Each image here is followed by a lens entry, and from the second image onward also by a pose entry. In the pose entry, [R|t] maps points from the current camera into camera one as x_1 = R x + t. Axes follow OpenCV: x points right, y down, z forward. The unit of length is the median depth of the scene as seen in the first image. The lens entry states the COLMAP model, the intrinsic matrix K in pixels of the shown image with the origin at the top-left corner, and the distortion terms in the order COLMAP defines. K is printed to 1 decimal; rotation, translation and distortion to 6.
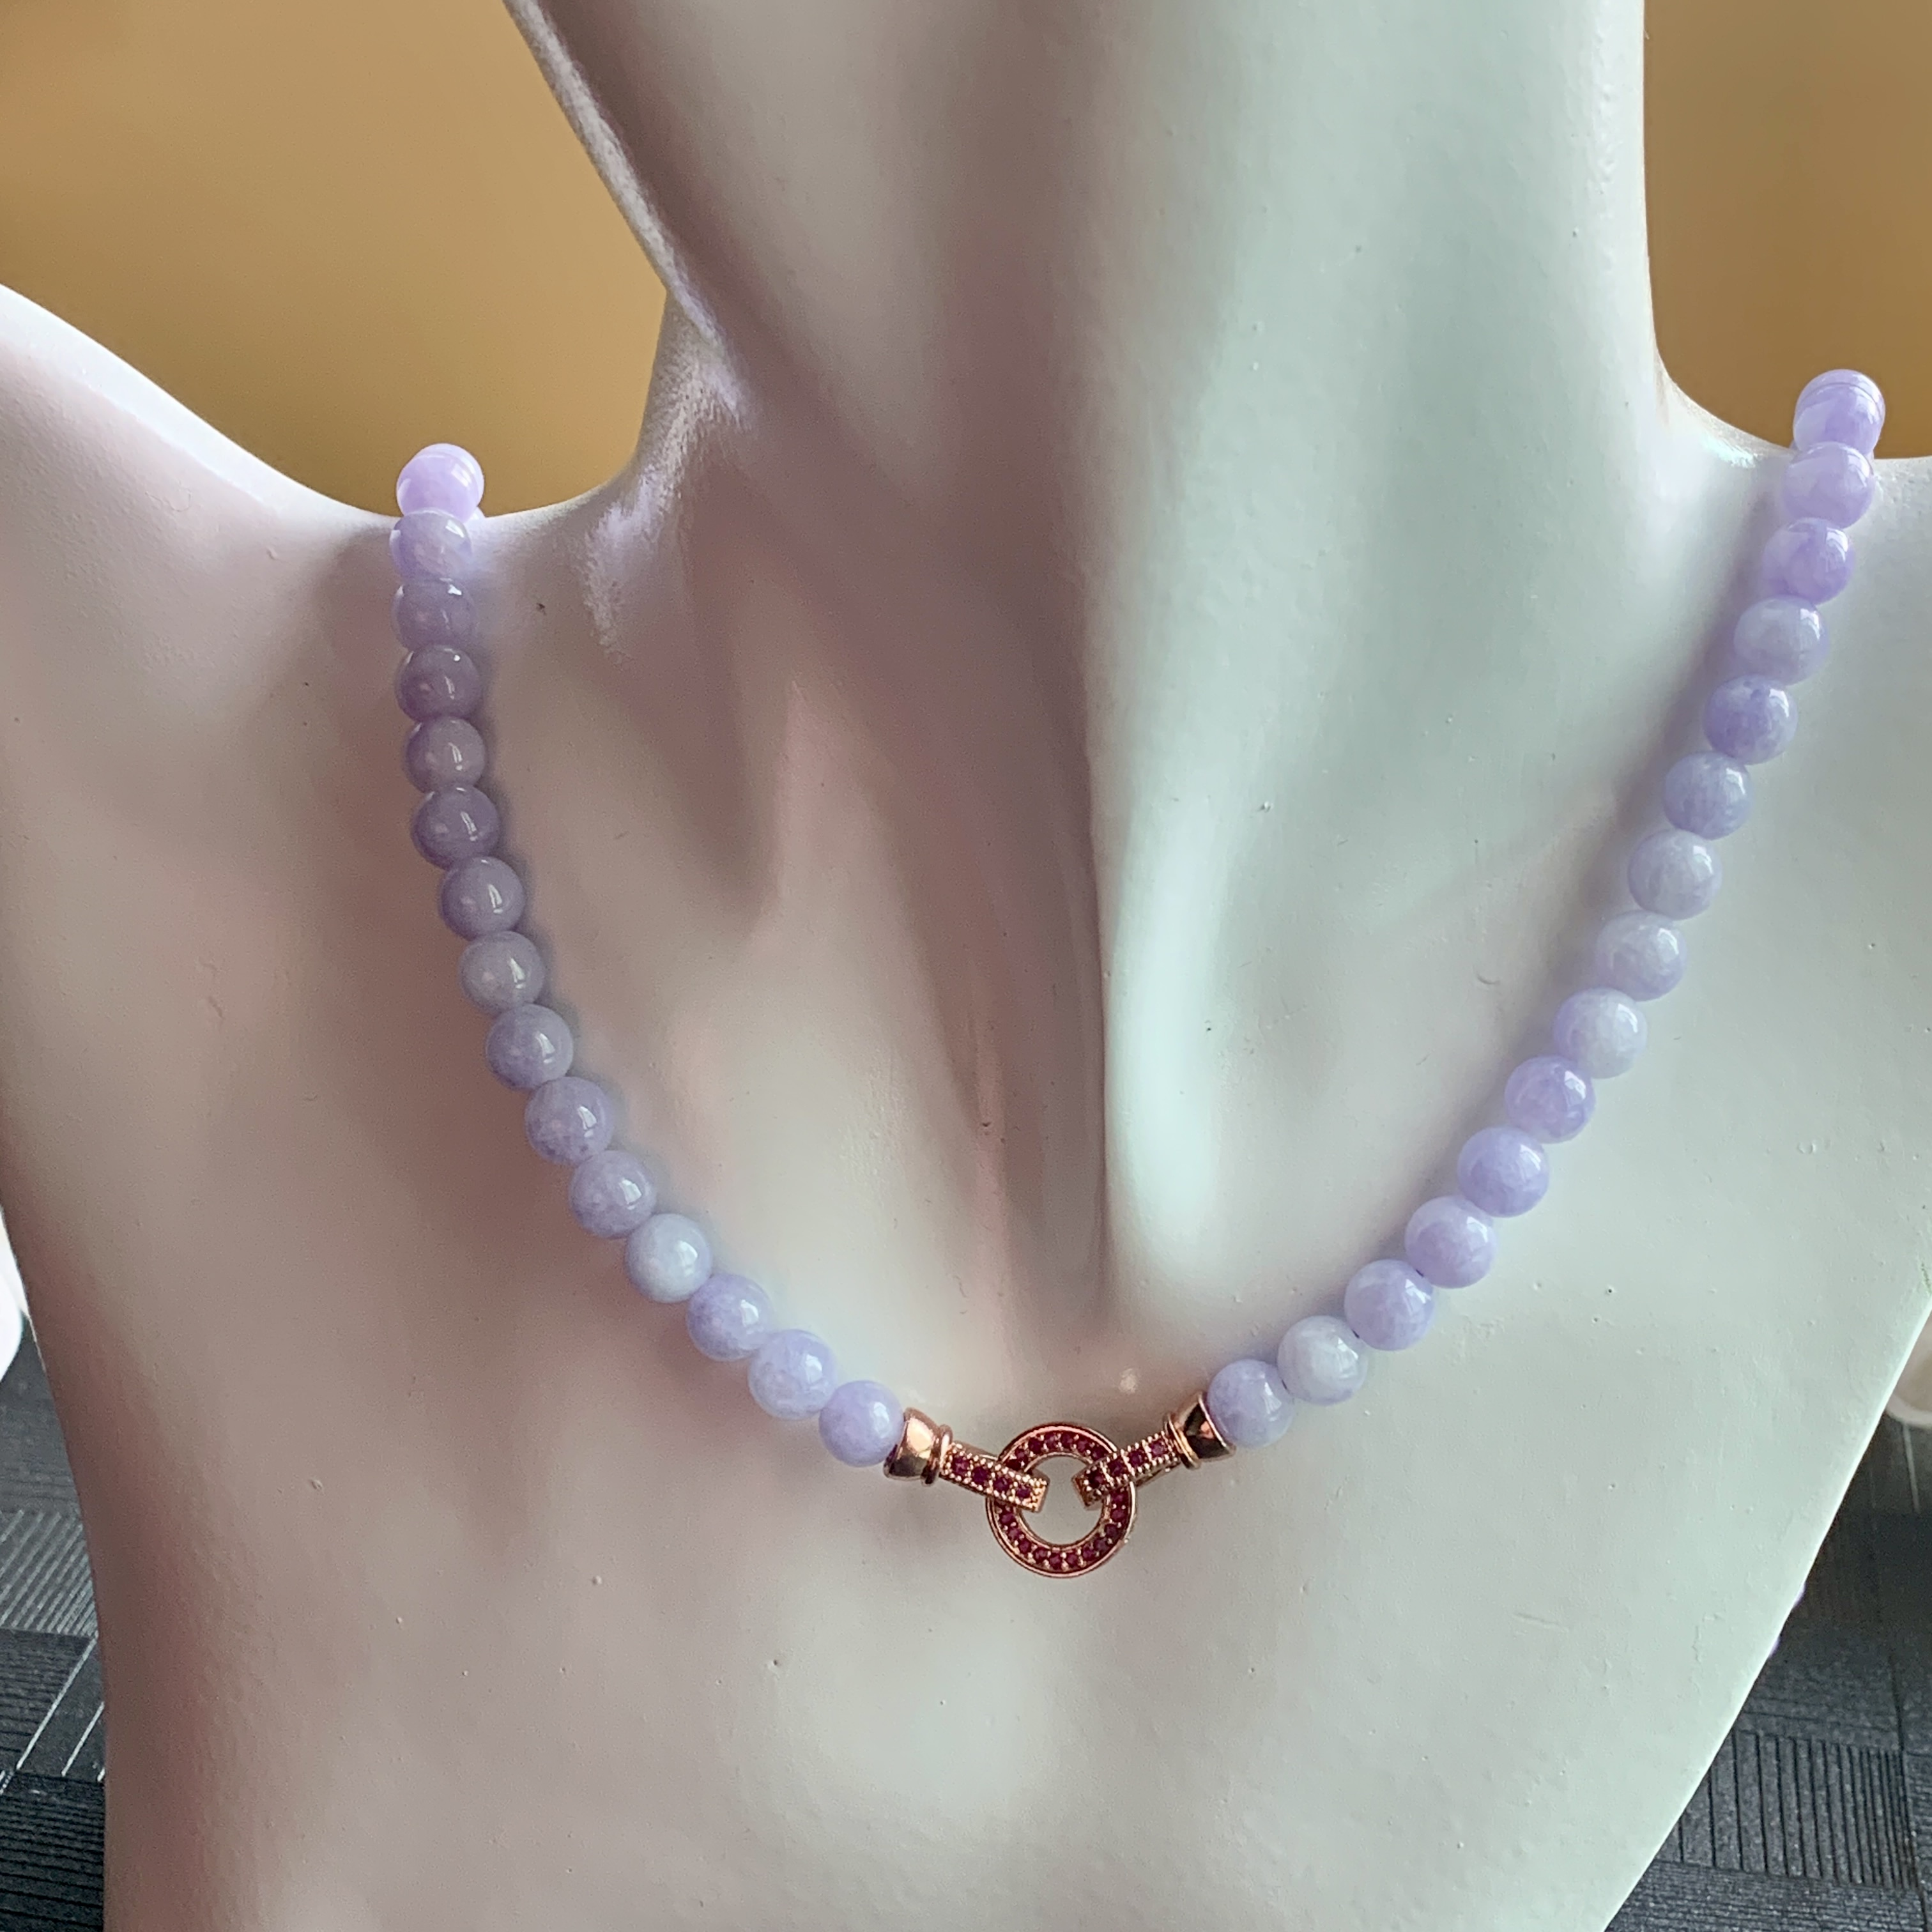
lens RADIAL K [[3181.0, 0, 969.9], [0, 3181.0, 976.3], [0, 0, 1]] dist [0.083712, 0.000000]
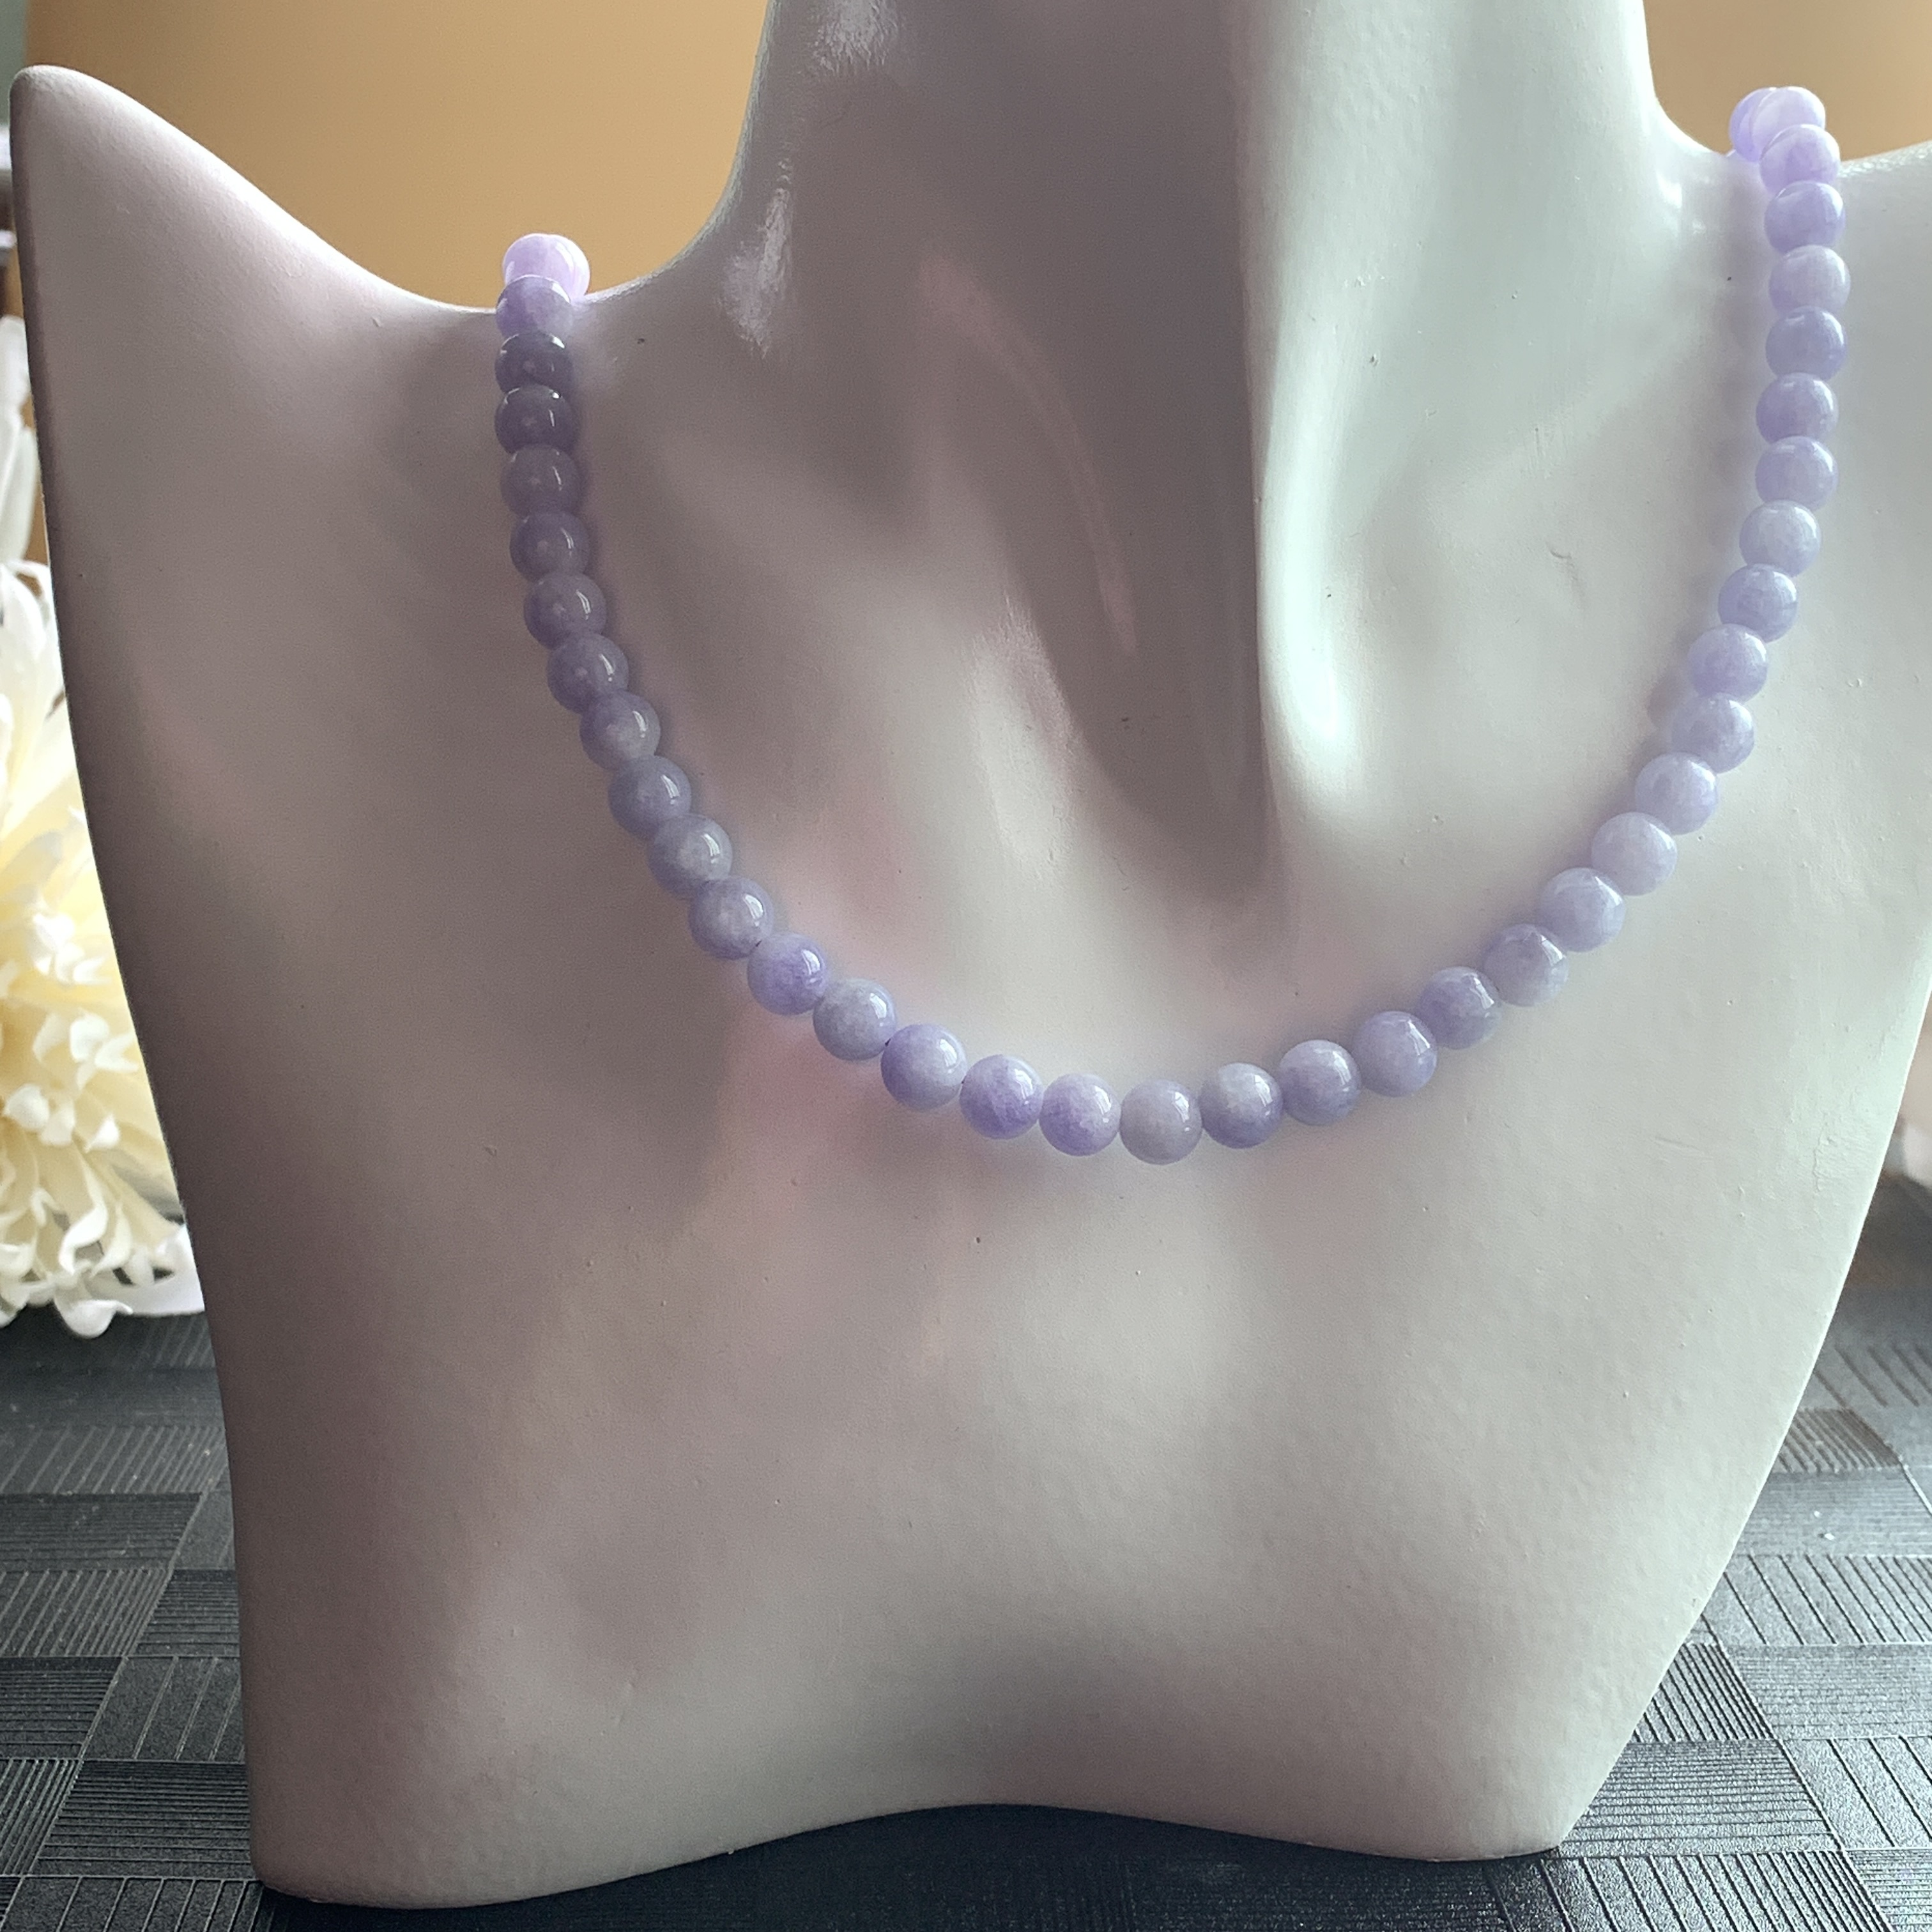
lens RADIAL K [[3181.0, 0, 1007.2], [0, 3181.0, 982.9], [0, 0, 1]] dist [0.083712, 0.000000]
pose [[0.985871, -0.061712, 0.155727, -0.212897], [0.098983, 0.964616, -0.244374, 0.398987], [-0.135136, 0.256335, 0.957095, -0.008144]]
